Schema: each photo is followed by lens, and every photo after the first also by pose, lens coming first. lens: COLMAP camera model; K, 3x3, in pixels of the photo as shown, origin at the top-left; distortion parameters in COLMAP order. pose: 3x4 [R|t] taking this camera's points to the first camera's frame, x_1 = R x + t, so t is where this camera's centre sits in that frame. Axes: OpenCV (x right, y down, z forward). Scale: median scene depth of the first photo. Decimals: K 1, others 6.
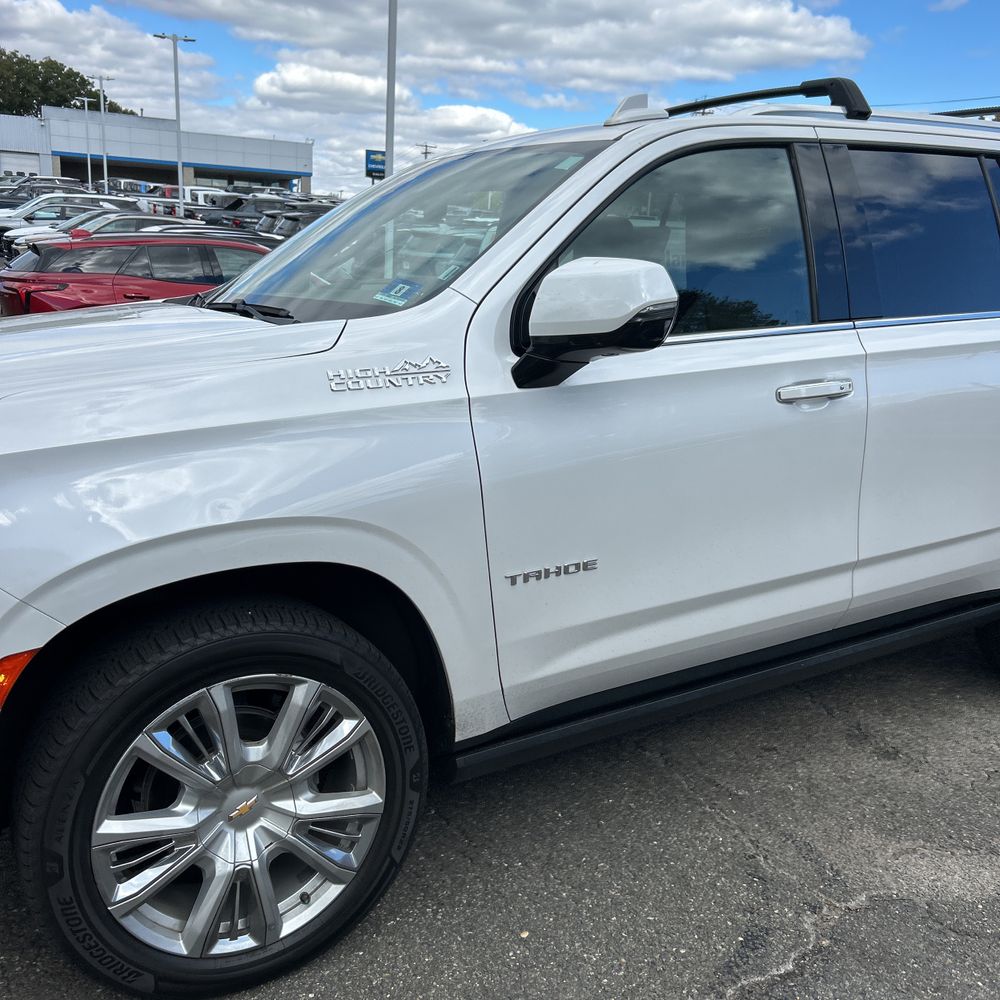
lens RADIAL K [[1017.2, 0, 487.2], [0, 1017.2, 515.0], [0, 0, 1]] dist [0.050508, -0.054946]
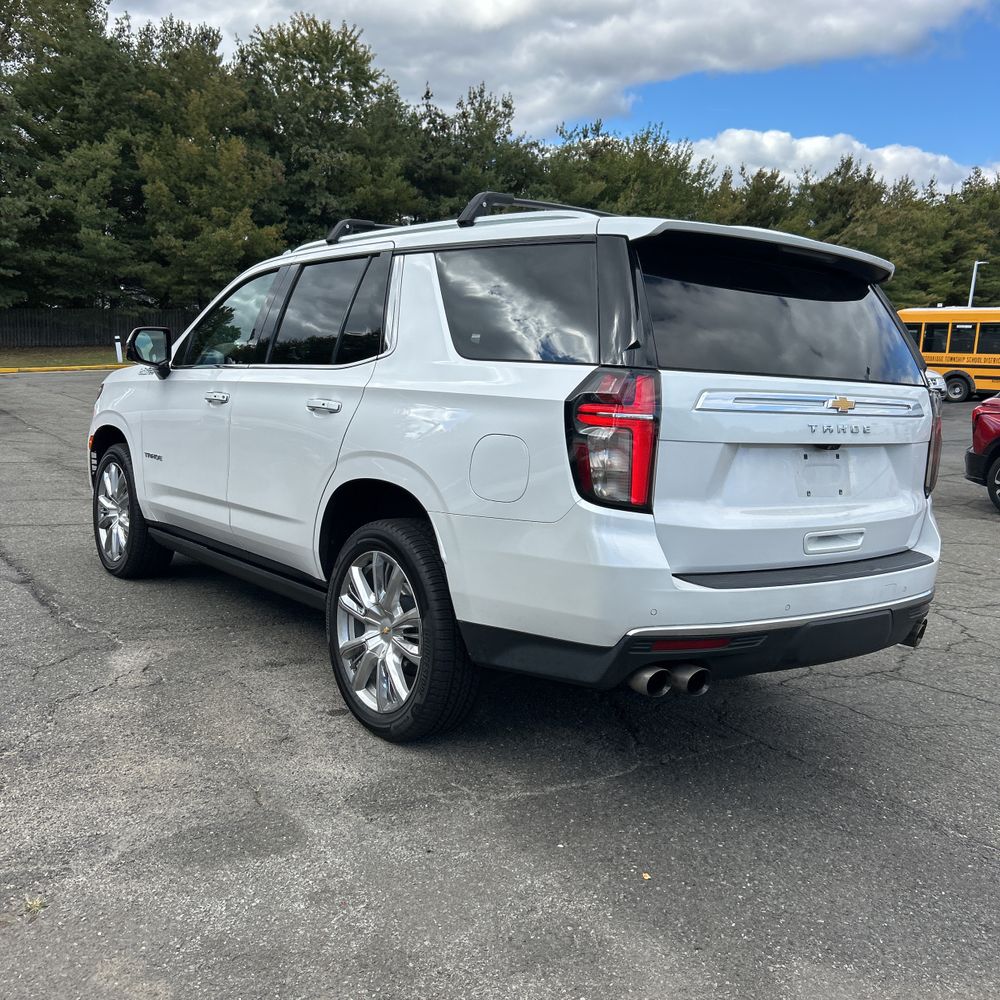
lens RADIAL K [[990.3, 0, 478.4], [0, 990.3, 502.1], [0, 0, 1]] dist [0.016200, -0.004717]
pose [[0.125266, 0.132688, -0.983210, 2.059477], [-0.285529, 0.953910, 0.092356, -0.229600], [0.950148, 0.269166, 0.157379, 1.151222]]
